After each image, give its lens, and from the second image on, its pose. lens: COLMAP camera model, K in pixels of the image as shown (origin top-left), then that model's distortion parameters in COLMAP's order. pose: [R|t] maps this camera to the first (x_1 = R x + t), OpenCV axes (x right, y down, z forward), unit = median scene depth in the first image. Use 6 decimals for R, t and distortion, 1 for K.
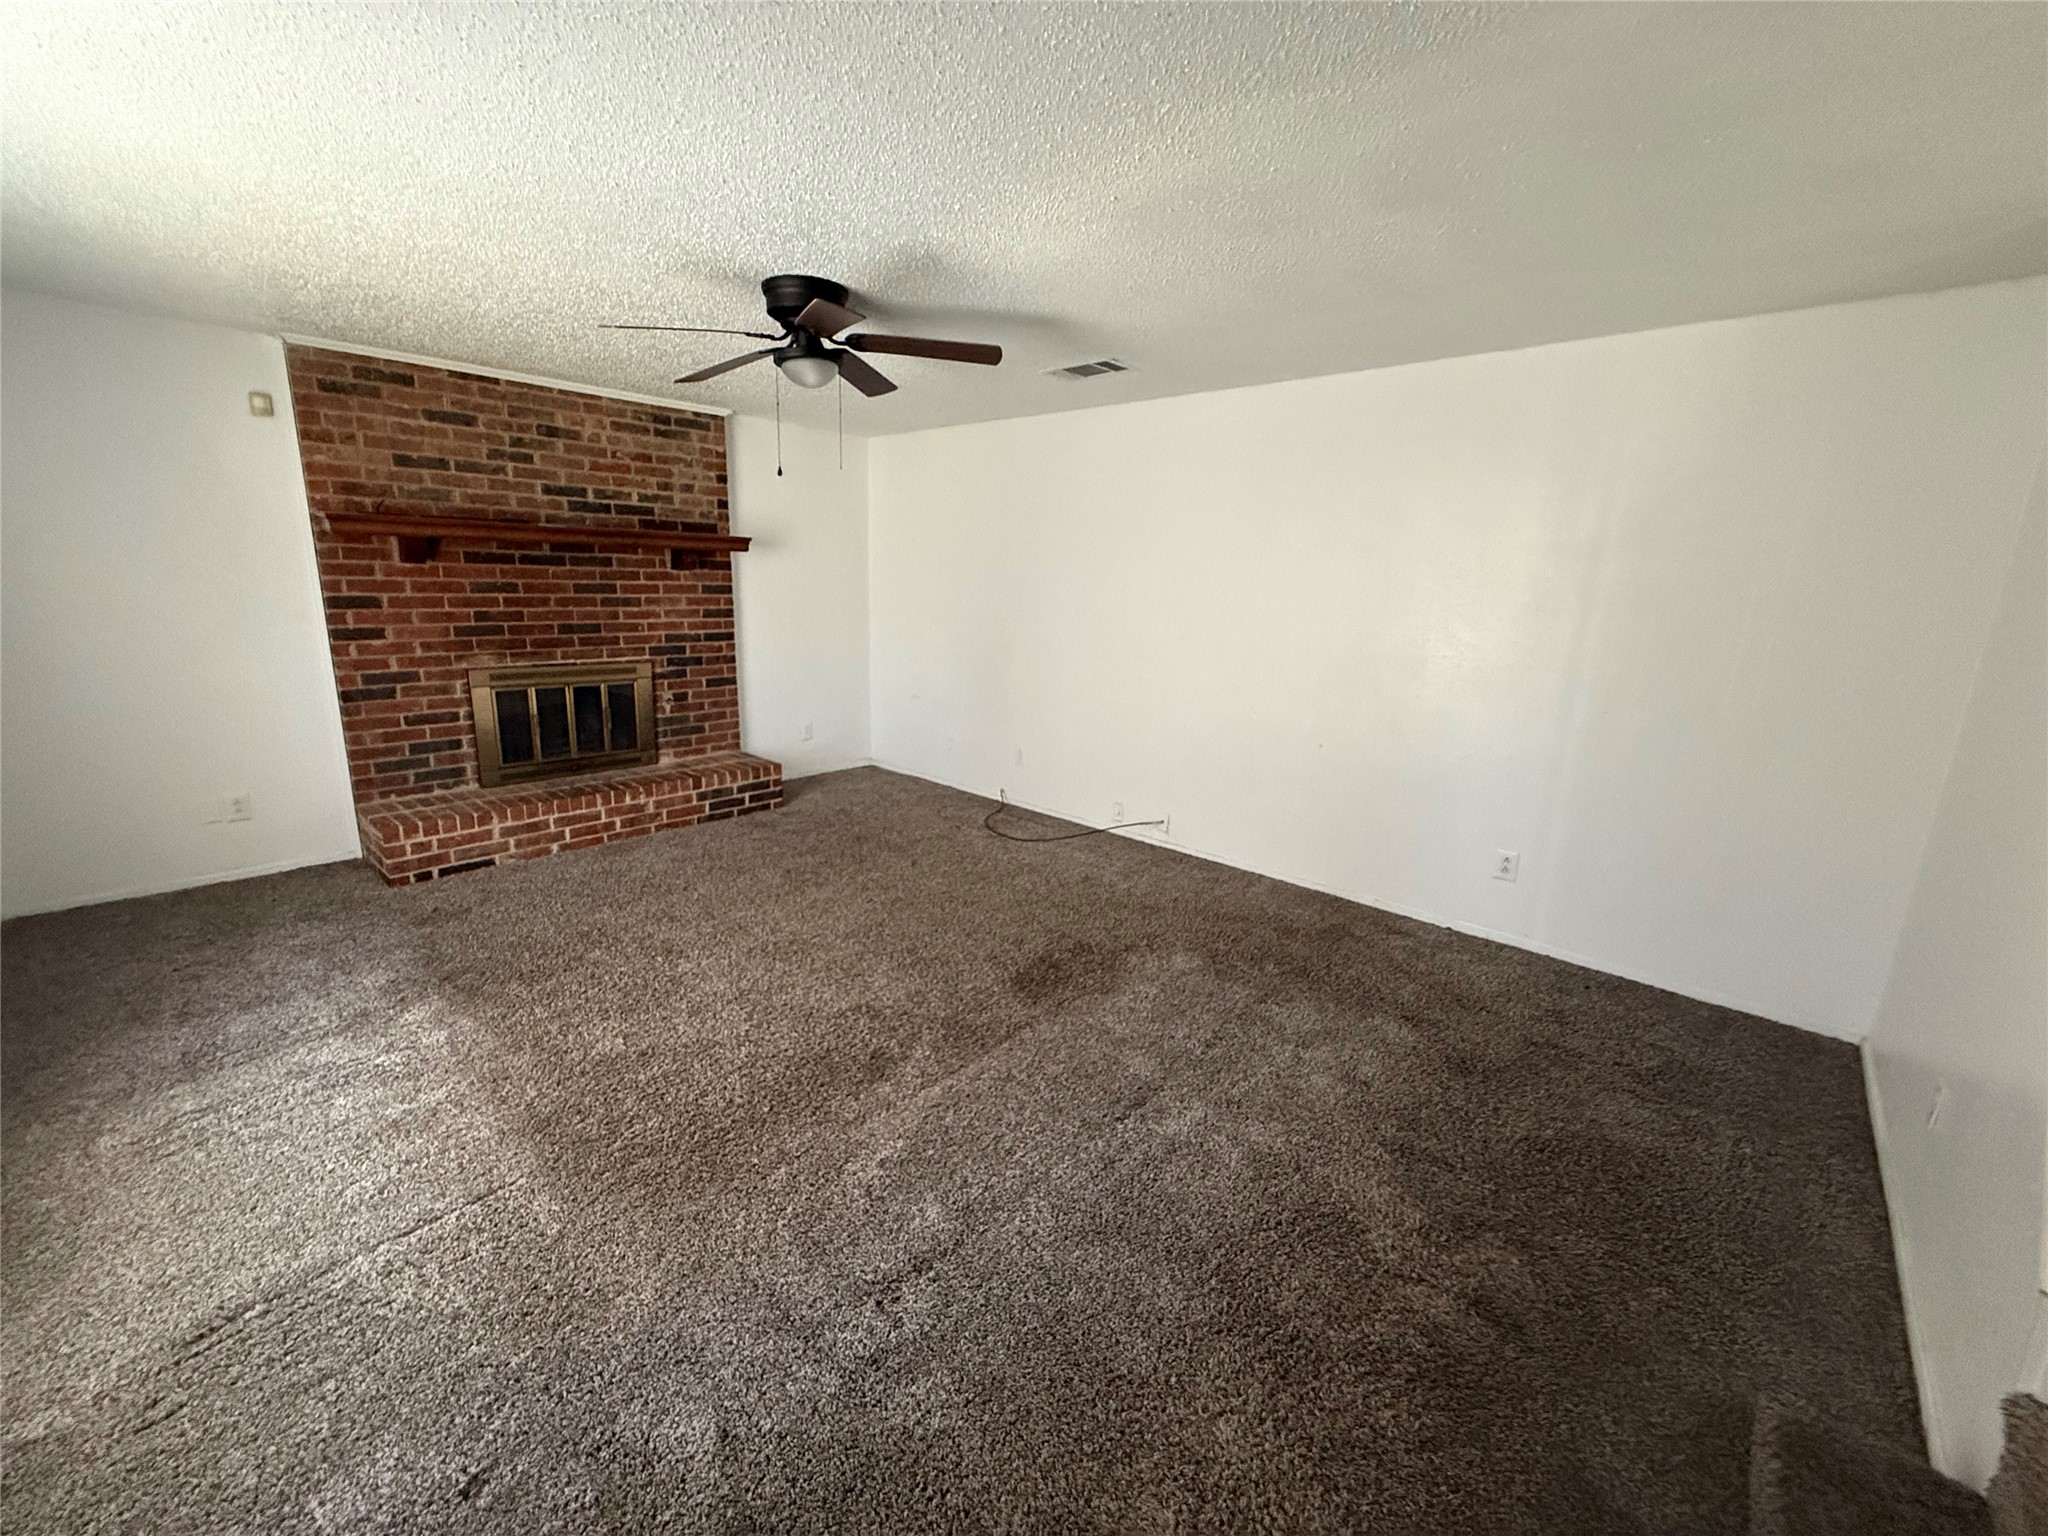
lens RADIAL K [[819.4, 0, 1024.5], [0, 819.4, 768.0], [0, 0, 1]] dist [-0.002059, 0.000031]
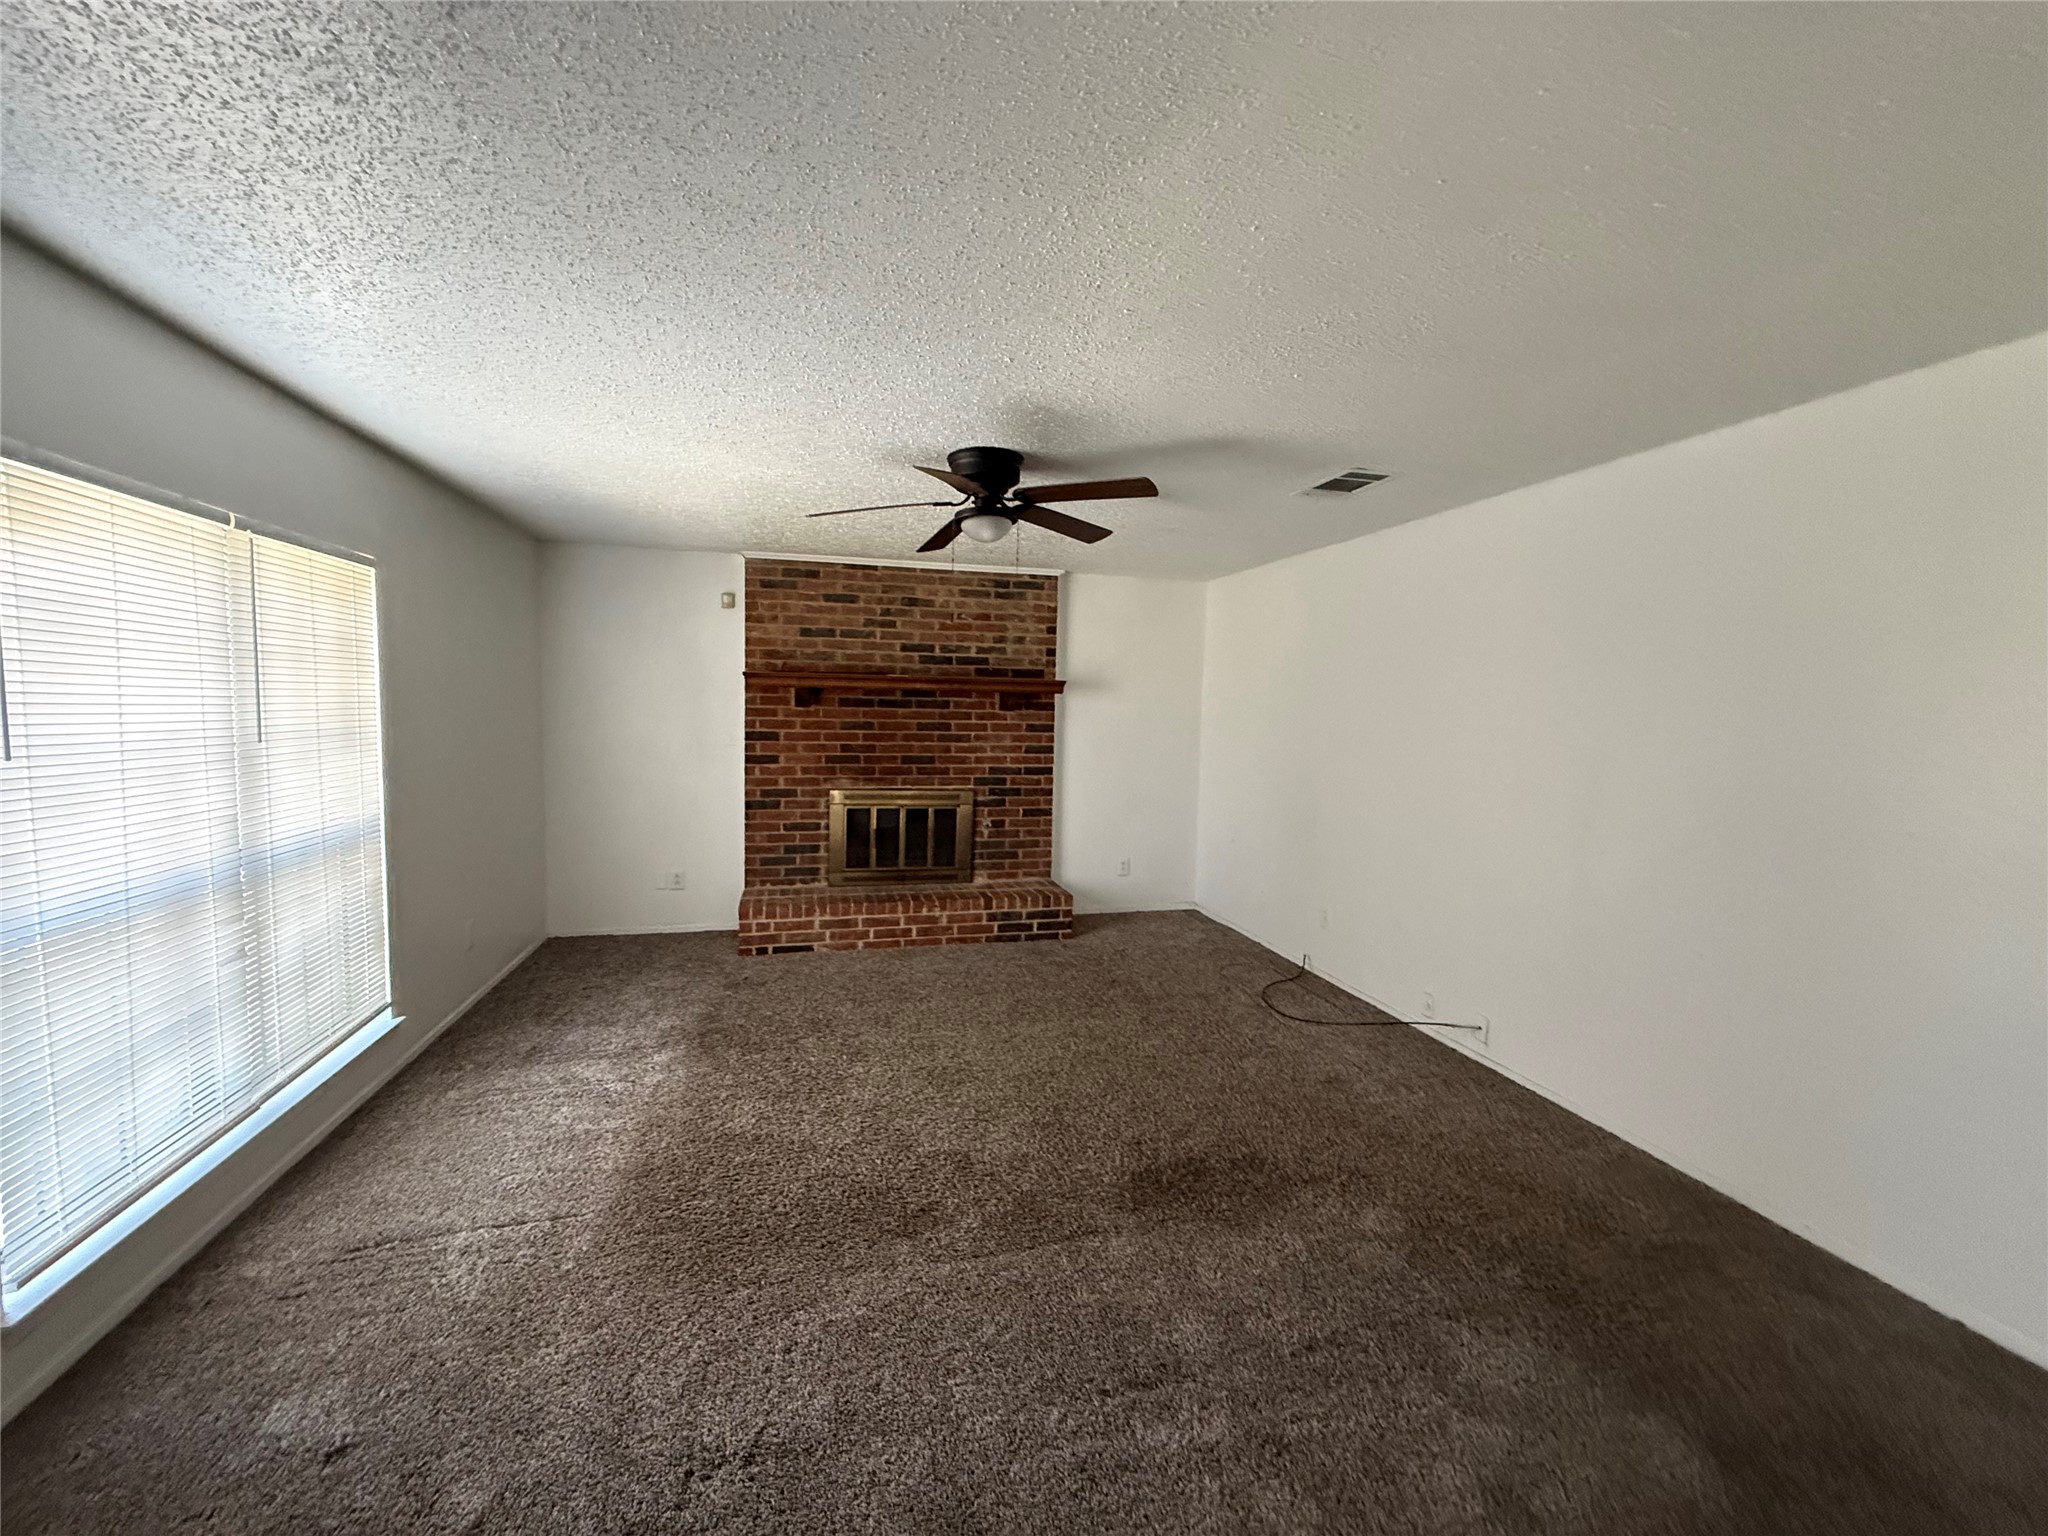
lens RADIAL K [[819.4, 0, 1023.2], [0, 819.4, 767.6], [0, 0, 1]] dist [-0.002059, 0.000031]
pose [[0.834721, 0.026515, -0.550035, 0.265227], [-0.120679, 0.983368, -0.135735, -0.020181], [0.537288, 0.179678, 0.824037, 0.127948]]
